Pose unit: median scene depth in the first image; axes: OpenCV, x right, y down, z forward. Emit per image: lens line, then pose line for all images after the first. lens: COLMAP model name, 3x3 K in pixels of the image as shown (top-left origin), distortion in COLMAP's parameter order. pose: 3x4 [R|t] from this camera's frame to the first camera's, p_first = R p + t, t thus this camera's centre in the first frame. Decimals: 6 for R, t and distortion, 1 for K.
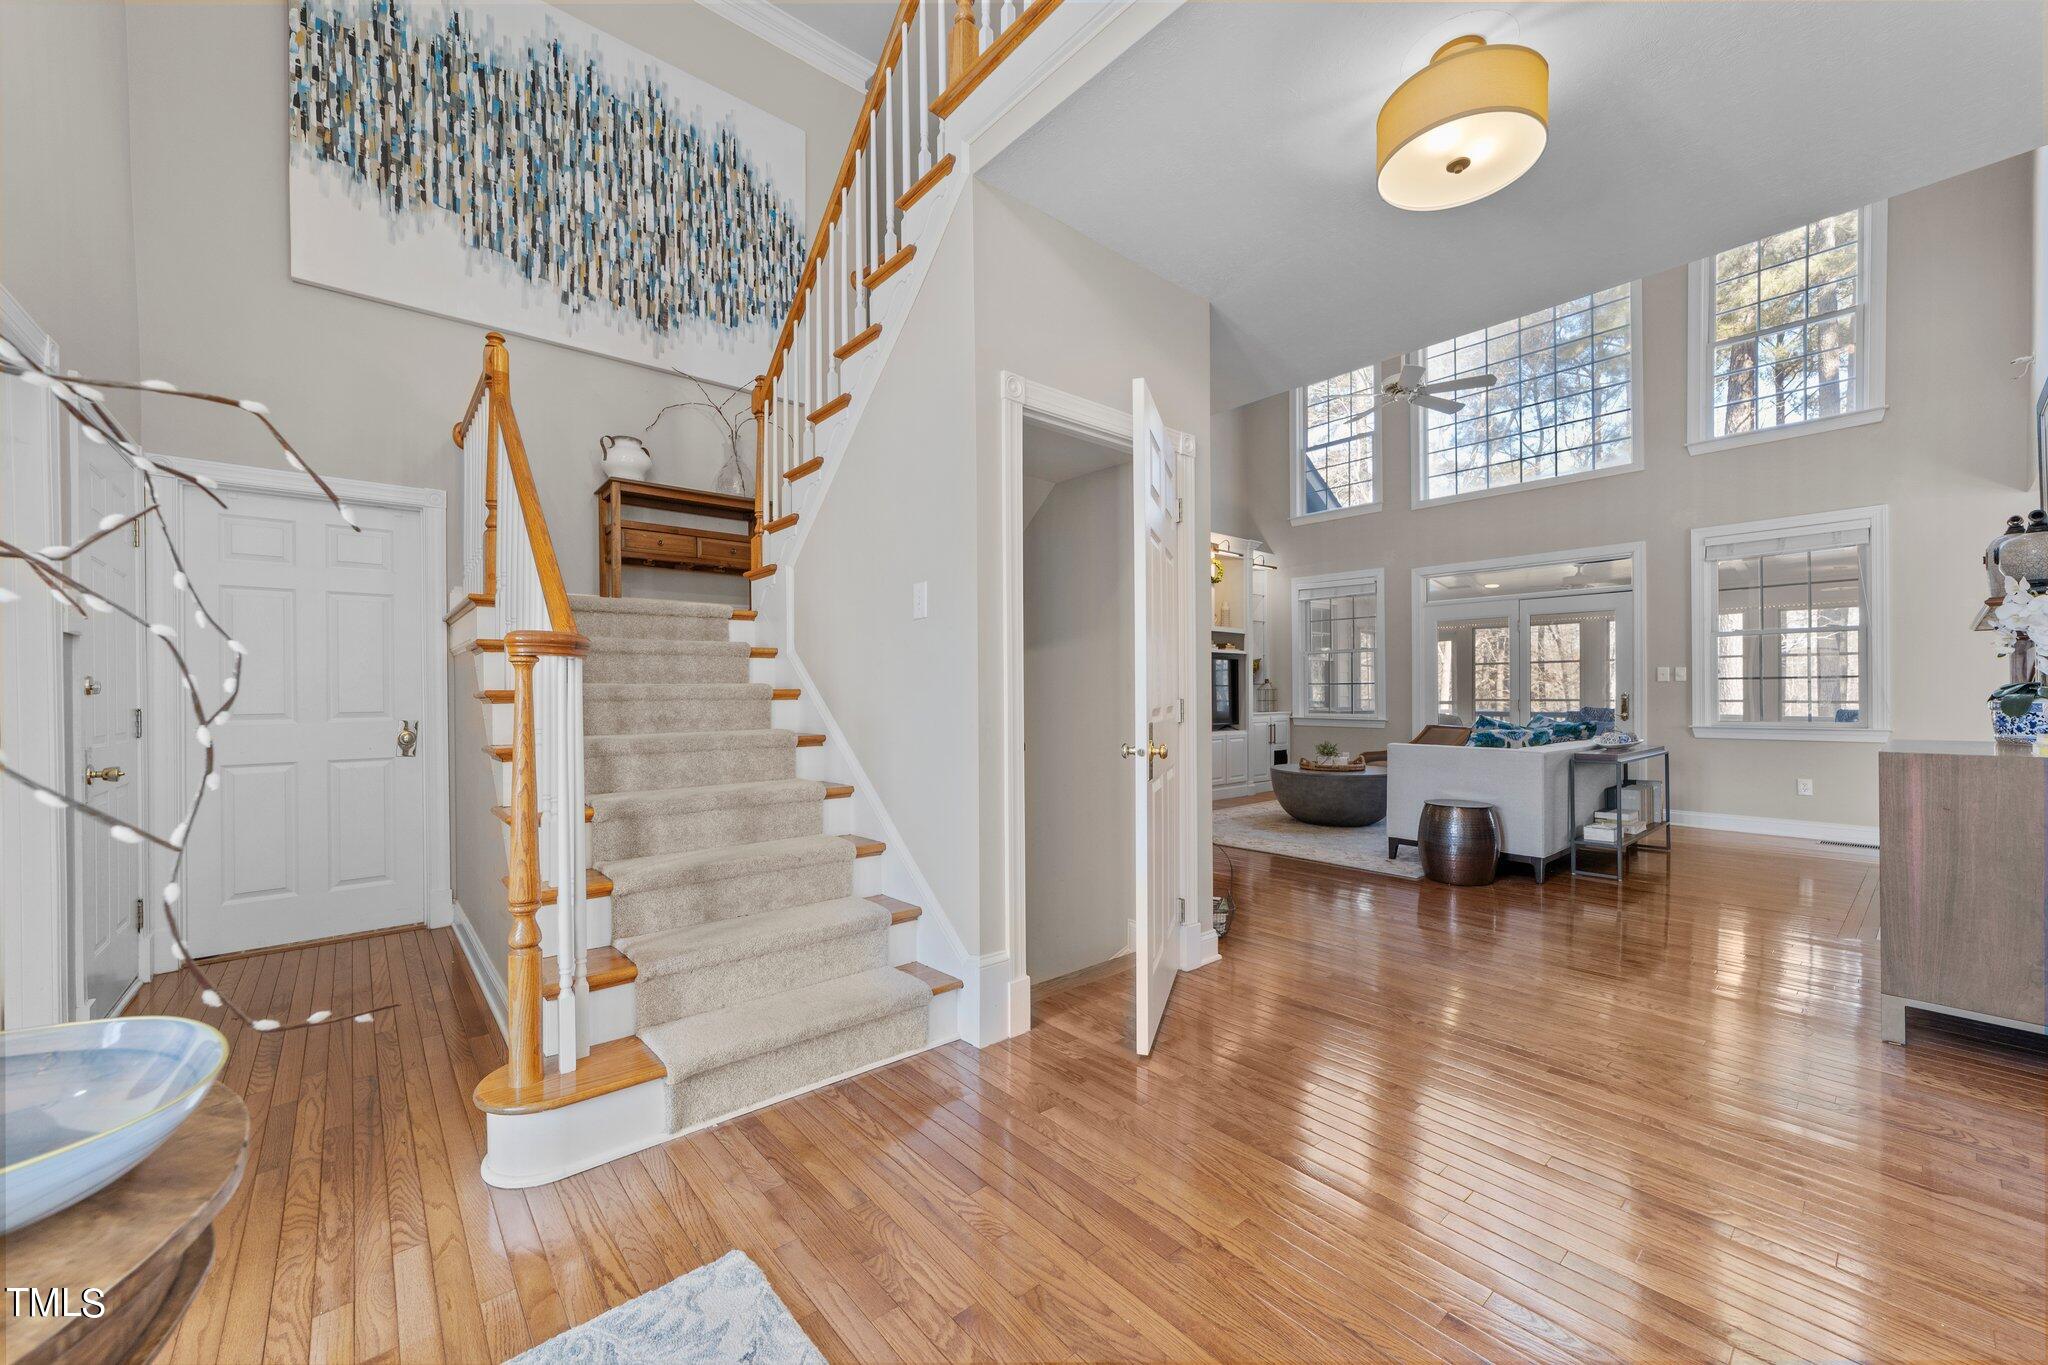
lens RADIAL K [[823.3, 0, 1015.4], [0, 823.3, 695.1], [0, 0, 1]] dist [-0.002046, 0.010262]
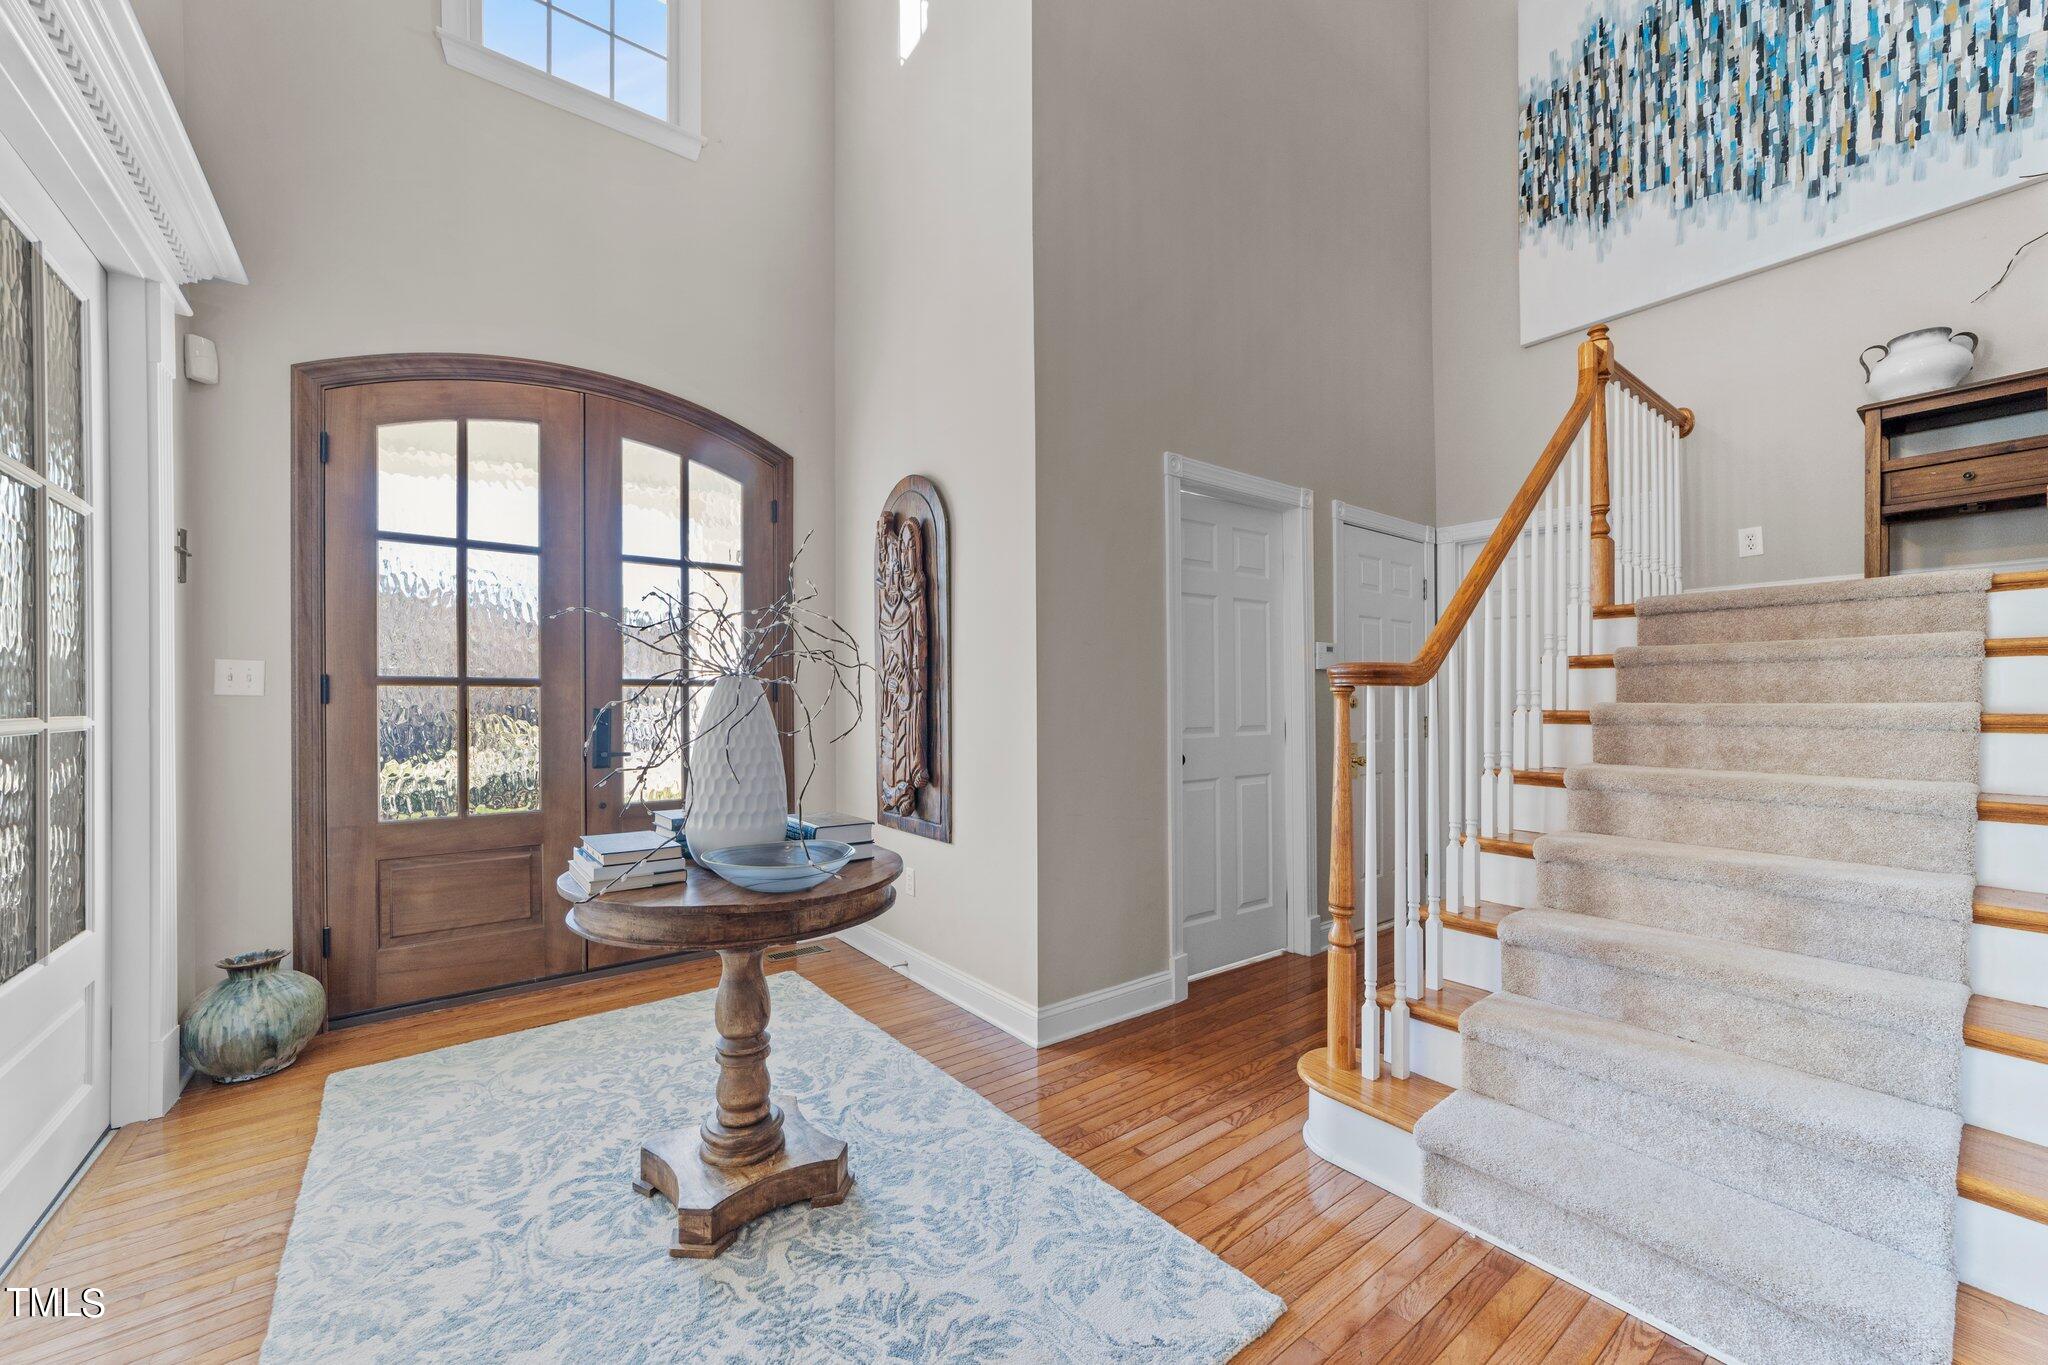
lens RADIAL K [[823.3, 0, 1015.4], [0, 823.3, 695.1], [0, 0, 1]] dist [-0.002046, 0.010262]
pose [[-0.068928, 0.007654, -0.997592, 0.306526], [0.001653, 0.999970, 0.007558, -0.024541], [0.997620, -0.001128, -0.068939, 0.352537]]
